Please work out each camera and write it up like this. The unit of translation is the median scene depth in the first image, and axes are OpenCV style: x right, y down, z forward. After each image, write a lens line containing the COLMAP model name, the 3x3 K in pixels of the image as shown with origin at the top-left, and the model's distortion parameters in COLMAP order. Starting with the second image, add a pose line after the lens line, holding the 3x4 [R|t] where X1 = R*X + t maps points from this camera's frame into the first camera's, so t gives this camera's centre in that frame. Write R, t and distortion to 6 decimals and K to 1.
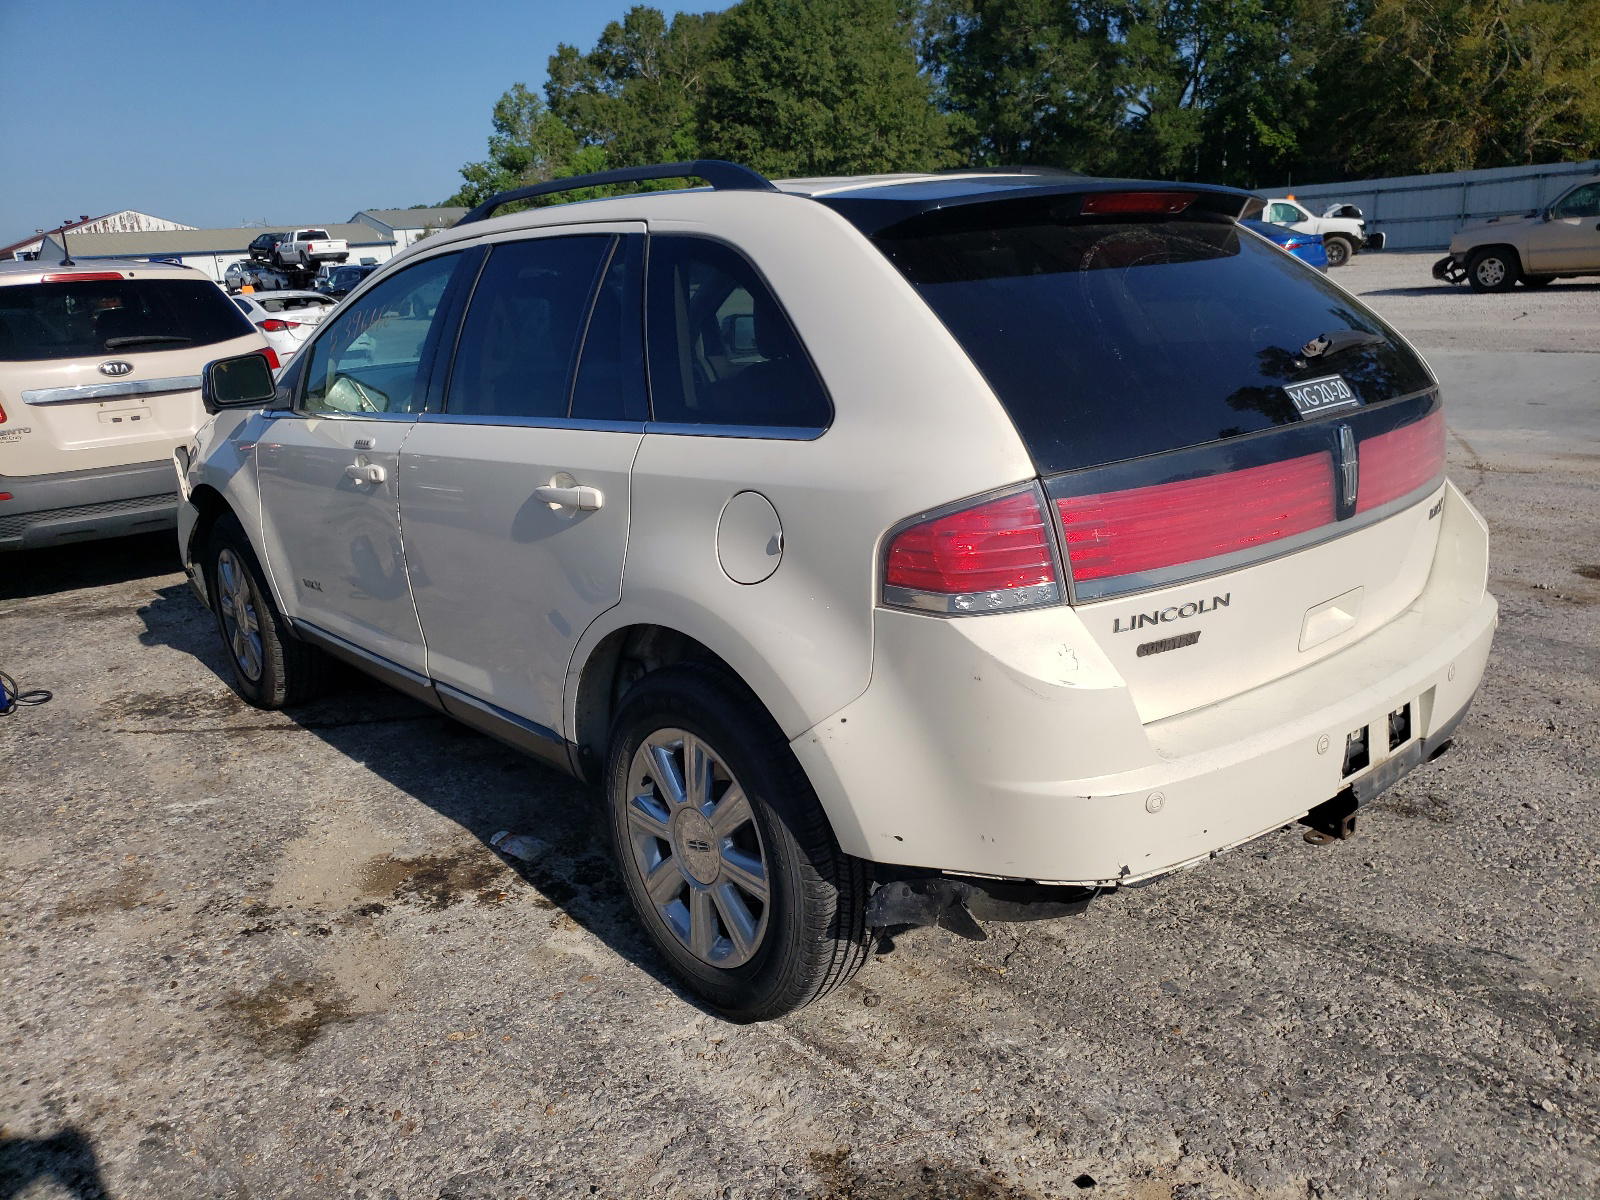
lens RADIAL K [[1319.9, 0, 800.0], [0, 1319.9, 600.0], [0, 0, 1]] dist [0.018614, -0.003648]
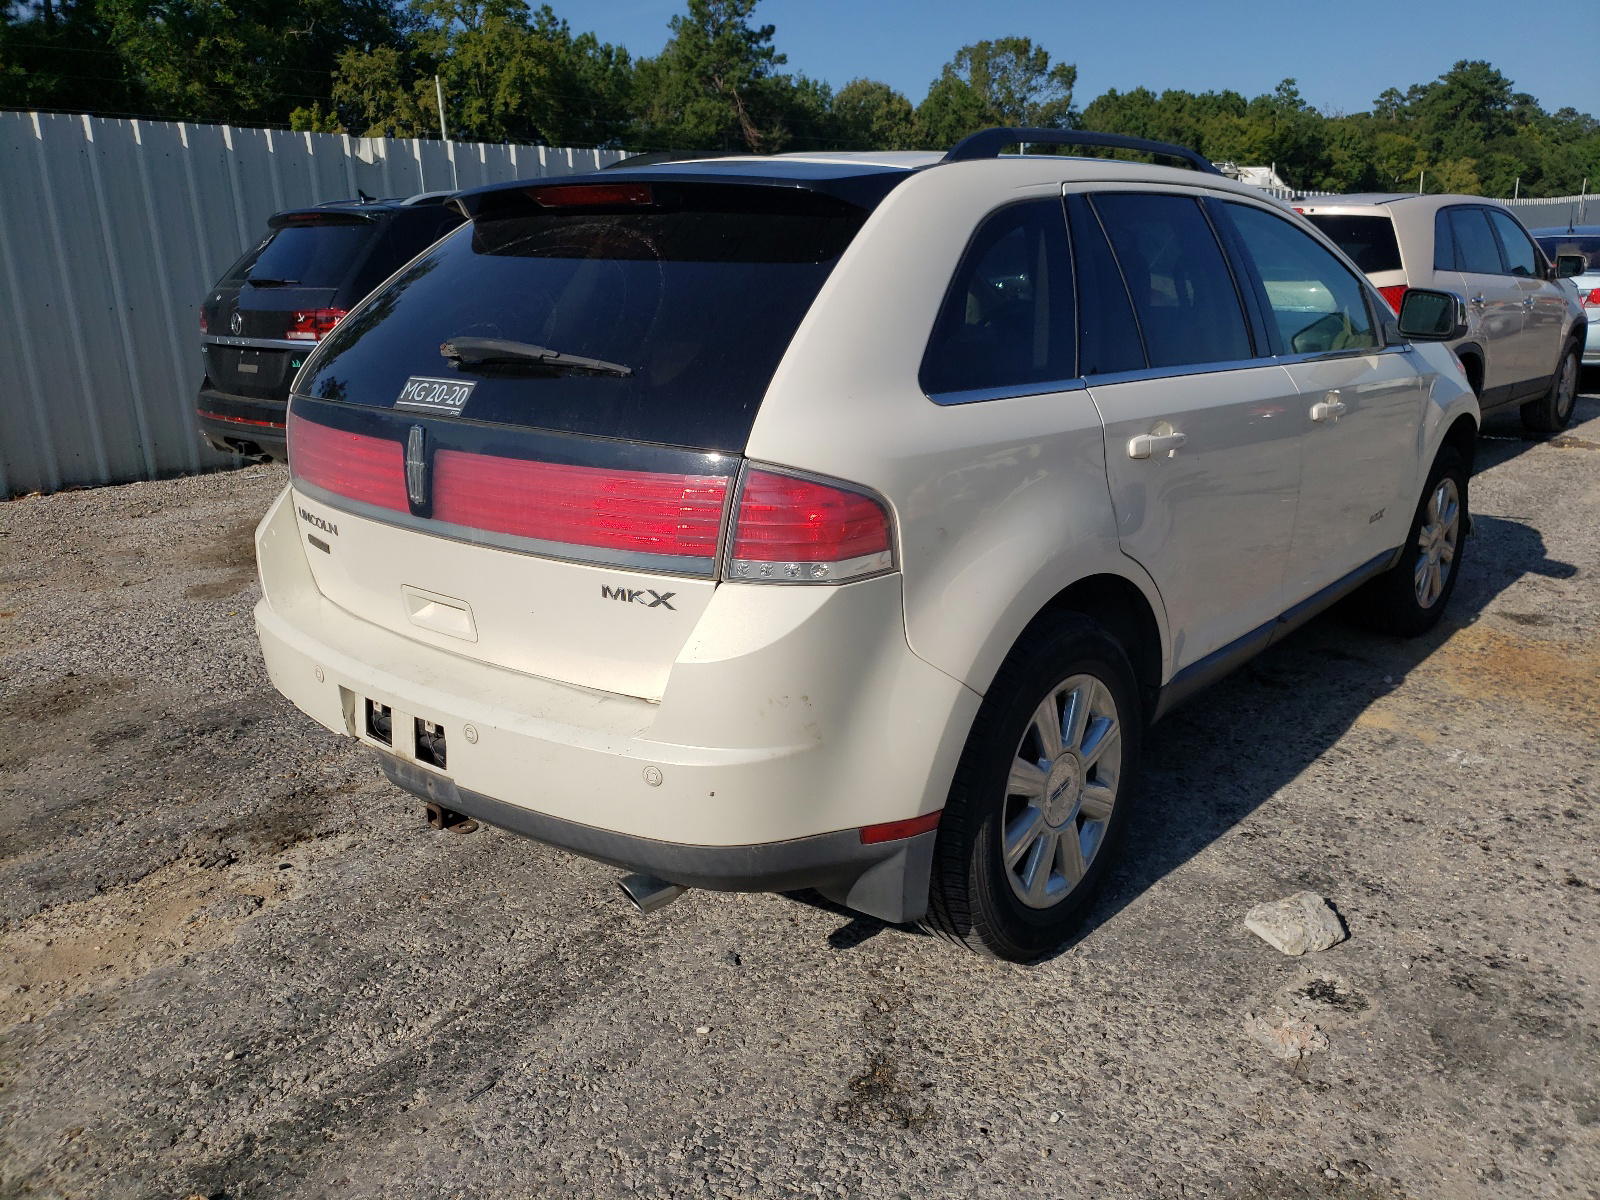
lens RADIAL K [[1319.9, 0, 800.0], [0, 1319.9, 600.0], [0, 0, 1]] dist [0.018614, -0.003648]
pose [[0.100634, 0.310750, -0.945149, 1.398793], [-0.238537, 0.929801, 0.280306, -0.350662], [0.965905, 0.197244, 0.167695, 1.097845]]
